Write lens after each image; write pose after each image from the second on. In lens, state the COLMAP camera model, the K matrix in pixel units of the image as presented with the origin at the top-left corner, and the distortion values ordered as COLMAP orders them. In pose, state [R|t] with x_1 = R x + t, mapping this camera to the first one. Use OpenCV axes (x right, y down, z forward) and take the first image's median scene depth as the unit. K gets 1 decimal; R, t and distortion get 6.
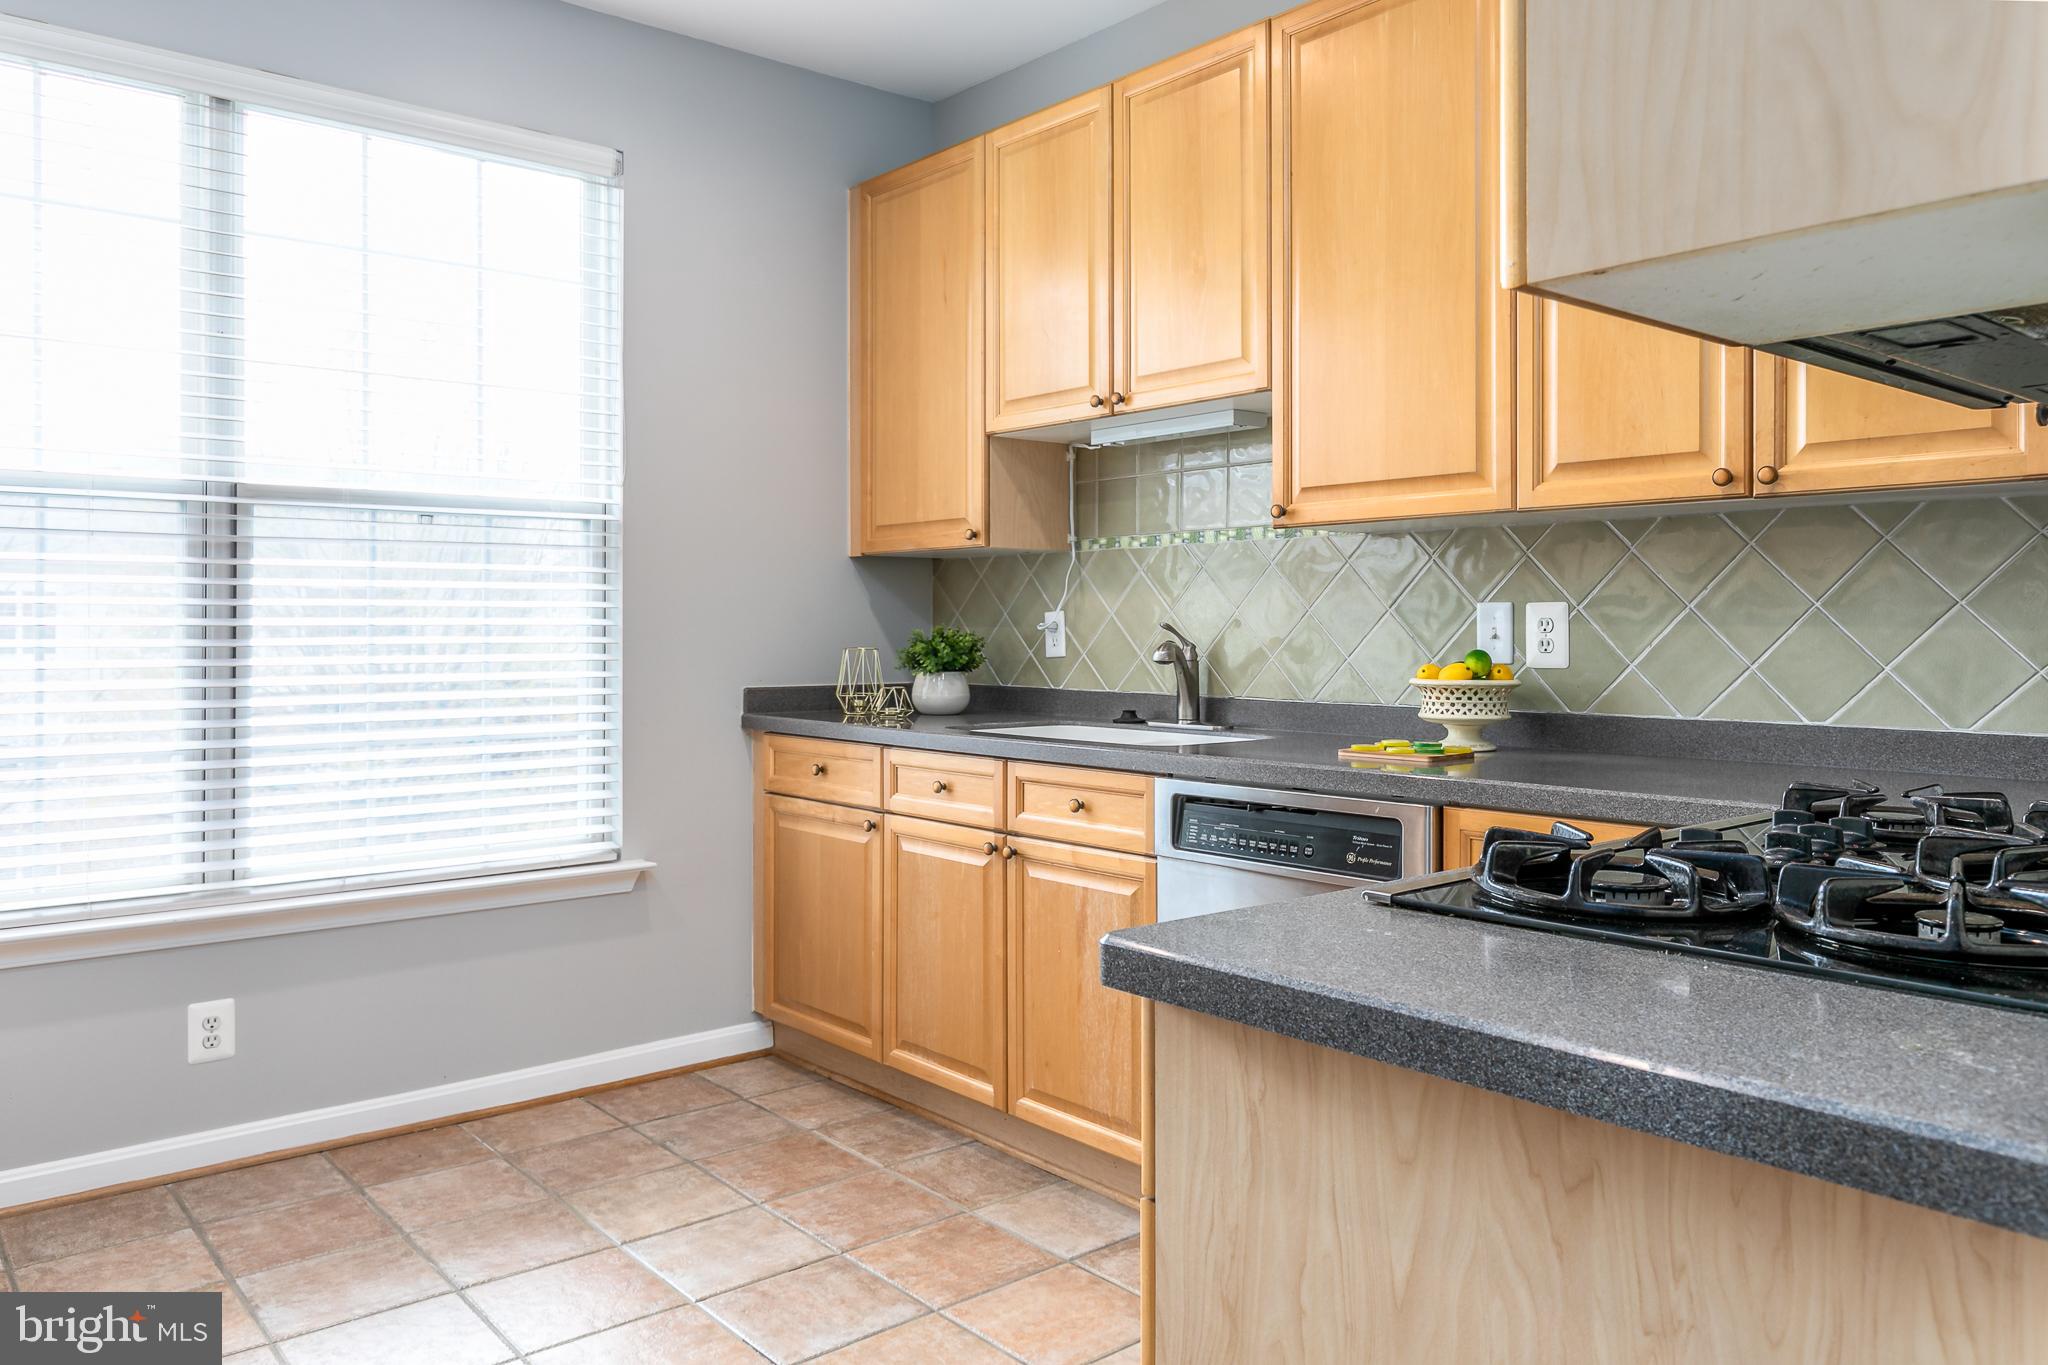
lens RADIAL K [[1485.3, 0, 1021.1], [0, 1485.3, 634.5], [0, 0, 1]] dist [-0.001830, -0.001017]
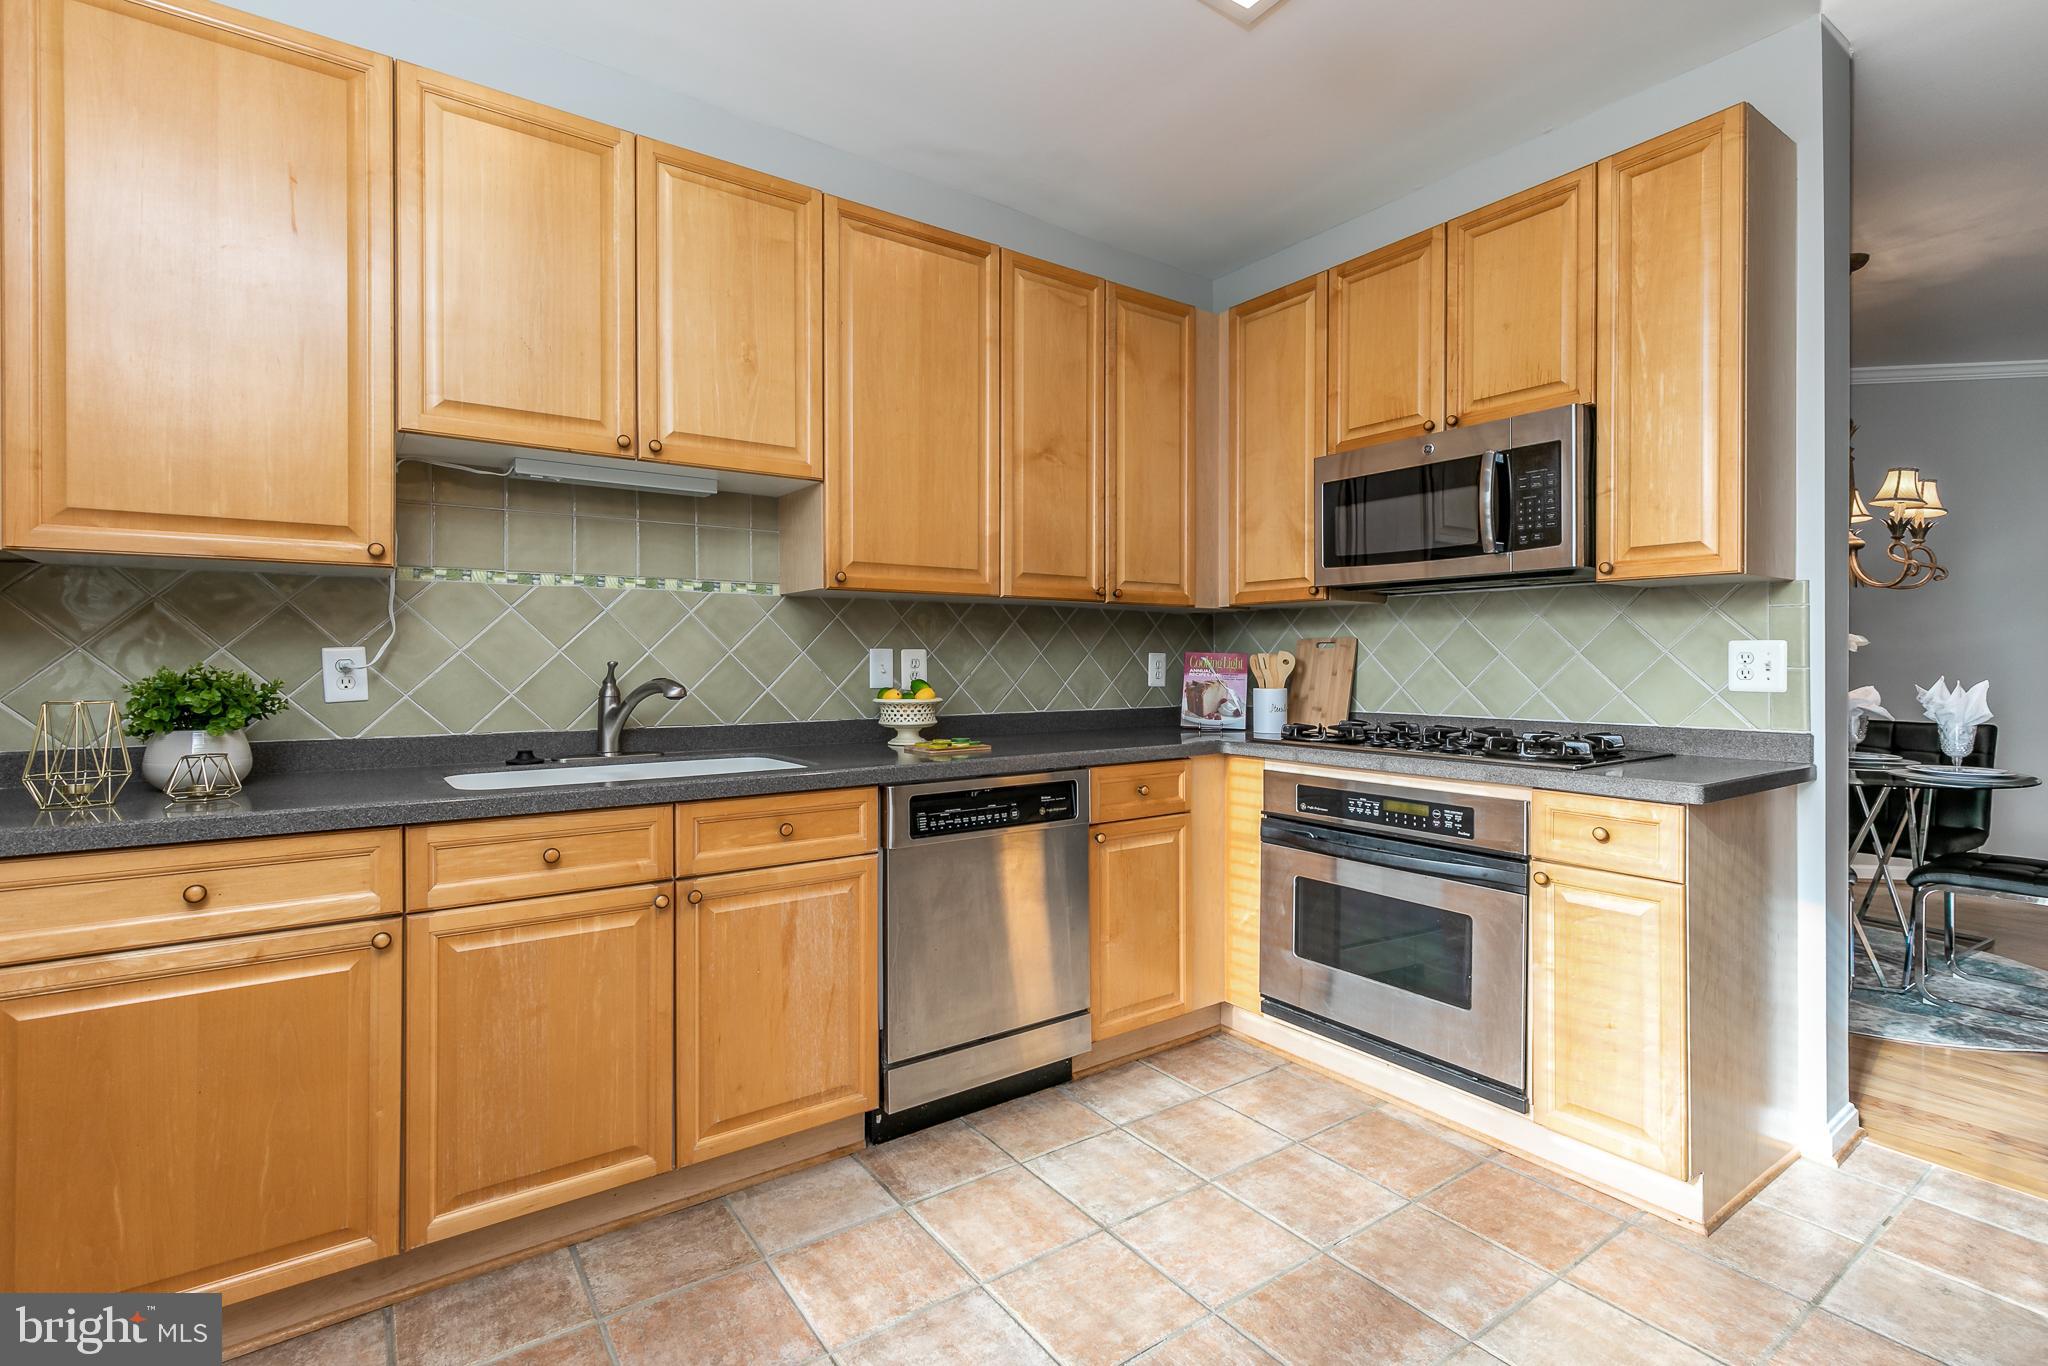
lens RADIAL K [[946.1, 0, 1021.4], [0, 946.1, 667.8], [0, 0, 1]] dist [0.004655, 0.000295]
pose [[0.083659, -0.006566, 0.996473, -0.591252], [0.006624, 0.999960, 0.006033, -0.005911], [-0.996472, 0.006096, 0.083699, 0.710221]]
